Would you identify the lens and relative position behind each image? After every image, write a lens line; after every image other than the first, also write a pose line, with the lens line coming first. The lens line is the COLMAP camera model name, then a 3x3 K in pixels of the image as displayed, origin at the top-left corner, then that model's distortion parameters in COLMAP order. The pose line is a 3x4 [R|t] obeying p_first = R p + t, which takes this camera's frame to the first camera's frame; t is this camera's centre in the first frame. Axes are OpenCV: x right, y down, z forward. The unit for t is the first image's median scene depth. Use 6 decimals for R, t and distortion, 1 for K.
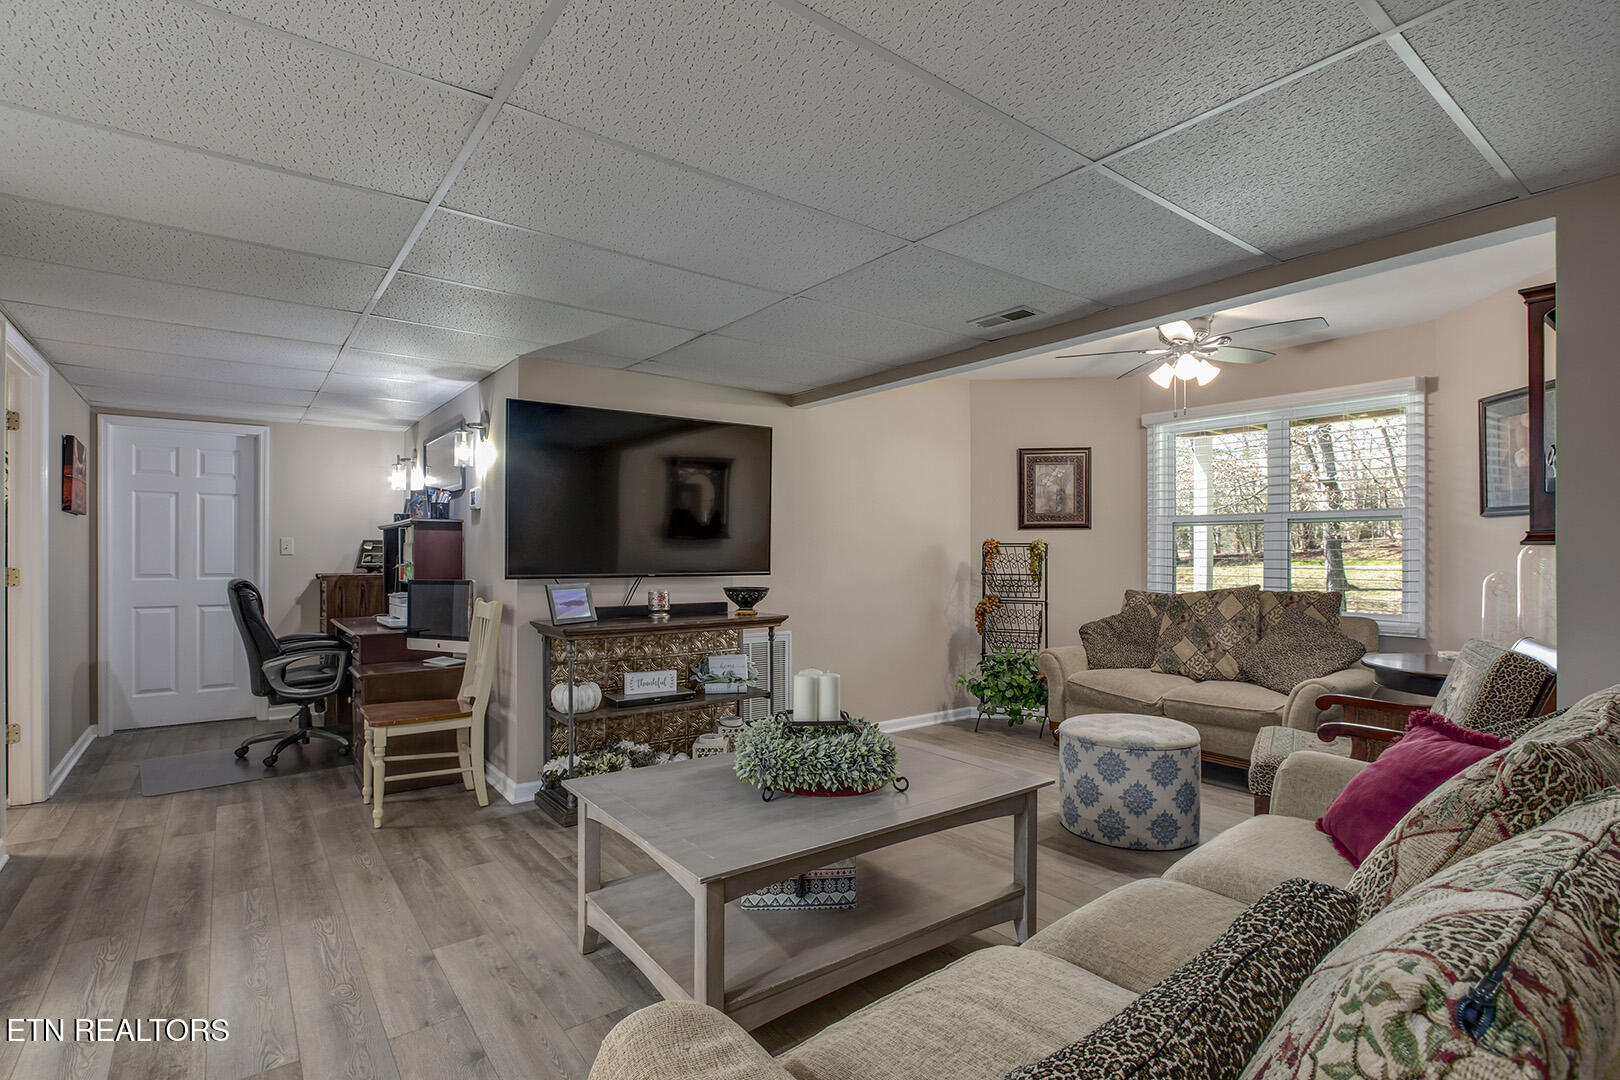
lens RADIAL K [[782.3, 0, 810.8], [0, 782.3, 549.5], [0, 0, 1]] dist [-0.012530, 0.000066]
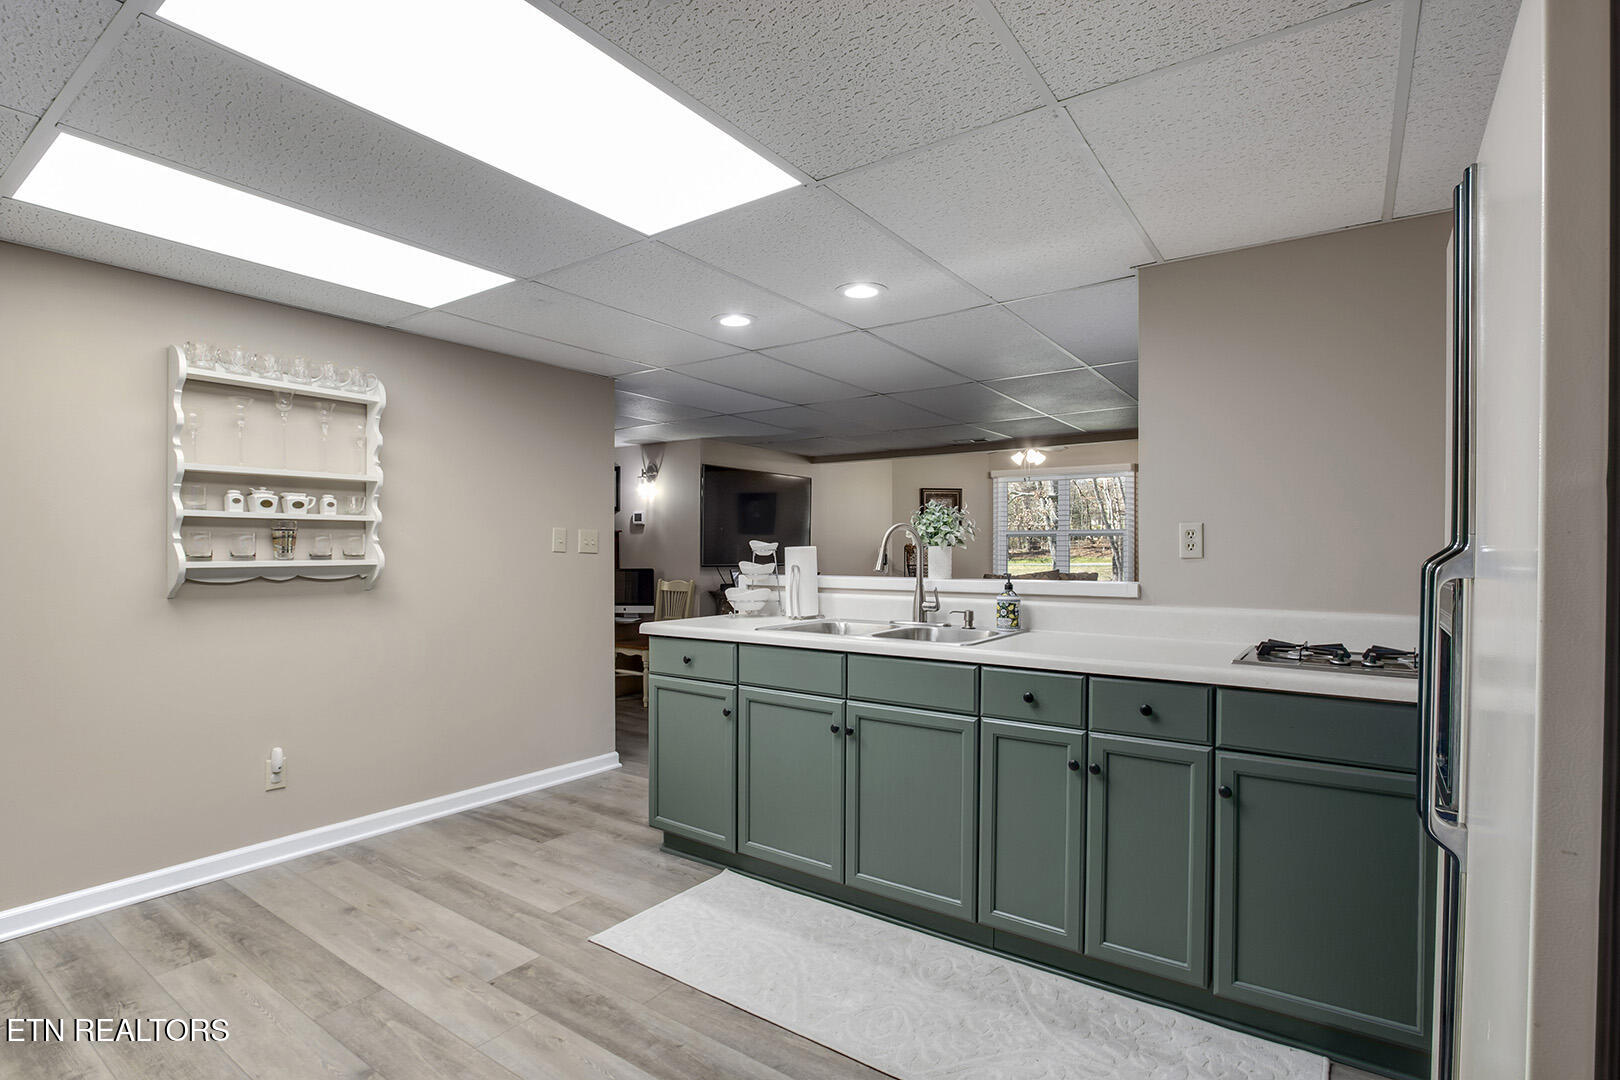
lens RADIAL K [[782.3, 0, 811.8], [0, 782.3, 552.4], [0, 0, 1]] dist [-0.012530, 0.000066]
pose [[0.952772, 0.004942, 0.303647, -0.463203], [-0.007987, 0.999929, 0.008787, -0.007605], [-0.303582, -0.010797, 0.952744, -0.503769]]
